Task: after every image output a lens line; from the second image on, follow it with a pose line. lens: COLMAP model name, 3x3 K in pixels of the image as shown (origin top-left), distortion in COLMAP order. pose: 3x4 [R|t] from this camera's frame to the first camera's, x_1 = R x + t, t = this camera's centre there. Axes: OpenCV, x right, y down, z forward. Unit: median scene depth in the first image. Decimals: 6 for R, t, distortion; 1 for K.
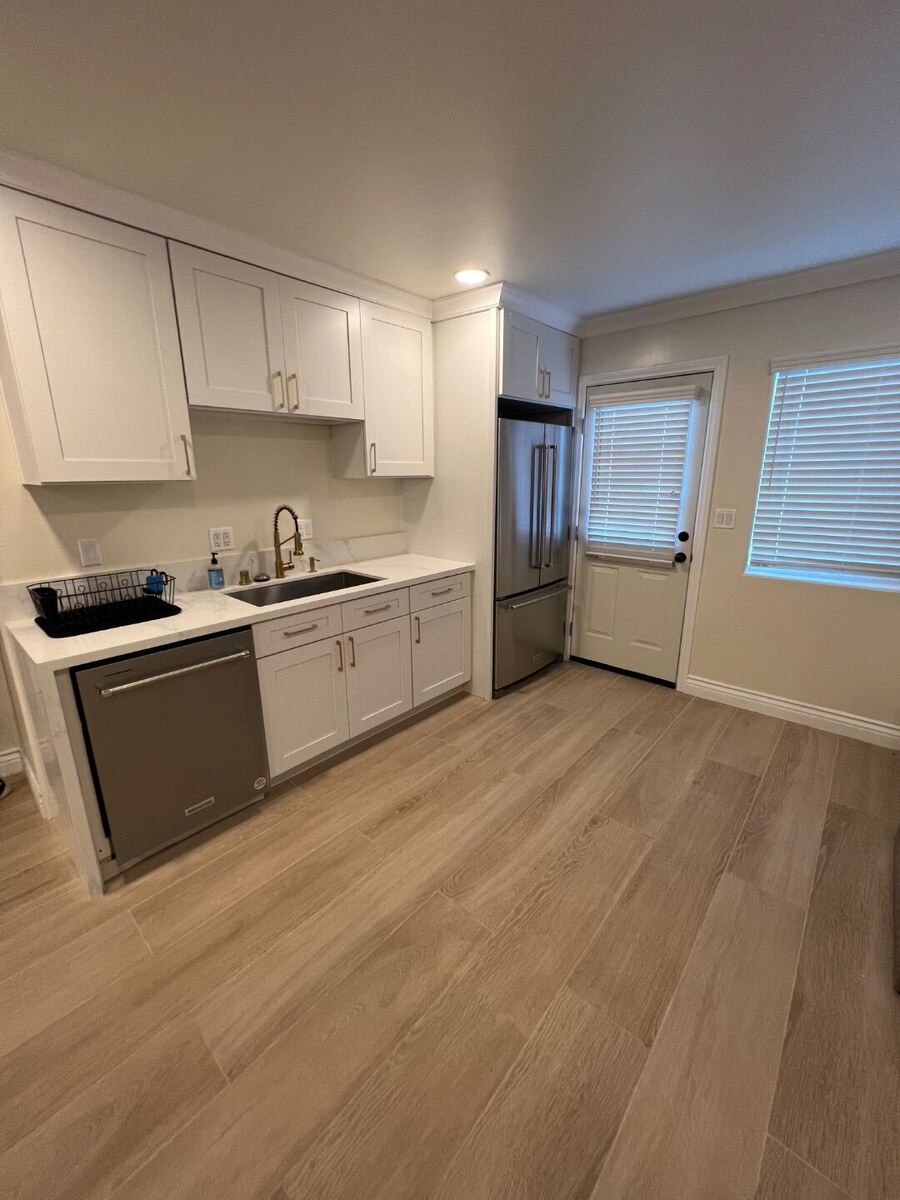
lens RADIAL K [[492.3, 0, 450.0], [0, 492.3, 600.0], [0, 0, 1]] dist [0.000702, 0.000041]
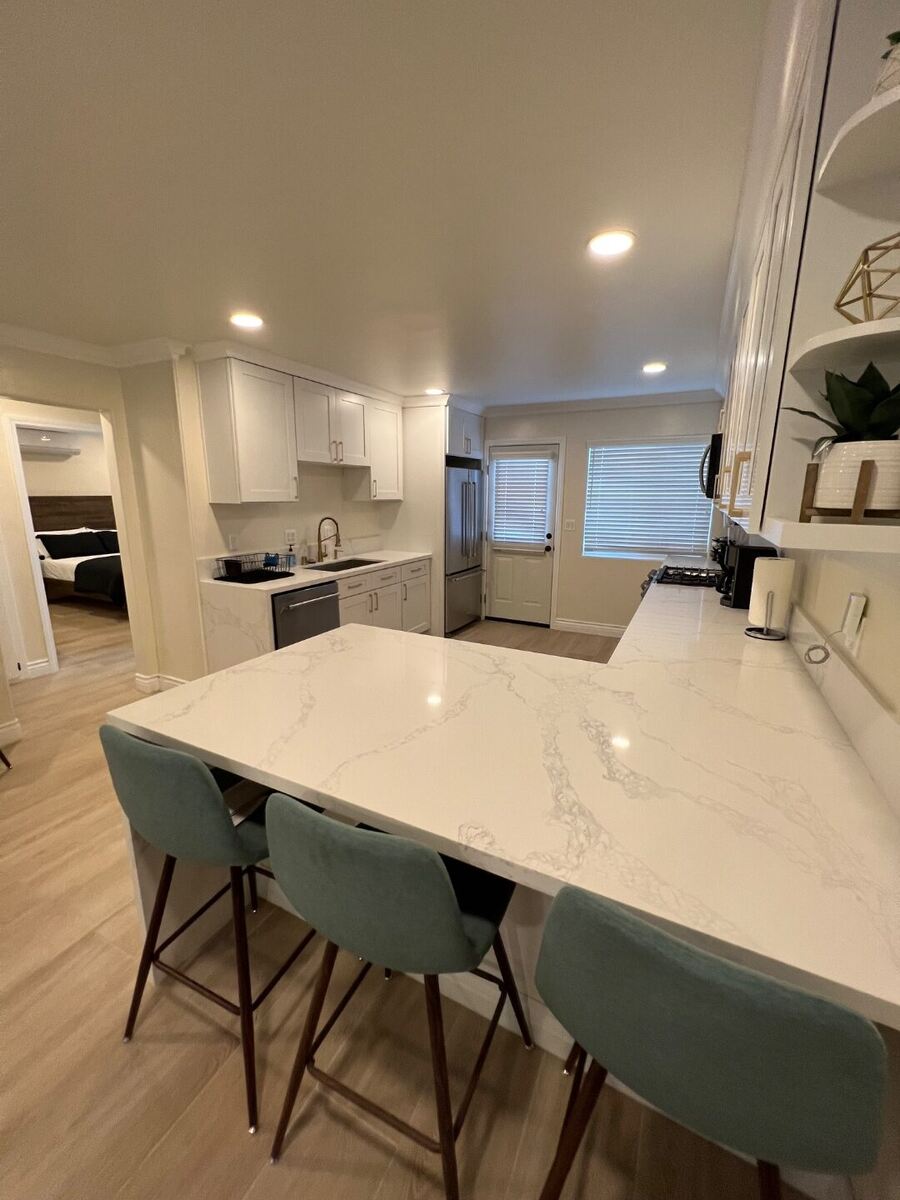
lens RADIAL K [[492.3, 0, 450.0], [0, 492.3, 600.0], [0, 0, 1]] dist [0.000702, 0.000041]
pose [[0.967822, -0.040820, 0.248301, -0.321474], [0.051401, 0.998019, -0.036276, 0.150360], [-0.246328, 0.047871, 0.968003, -0.616249]]
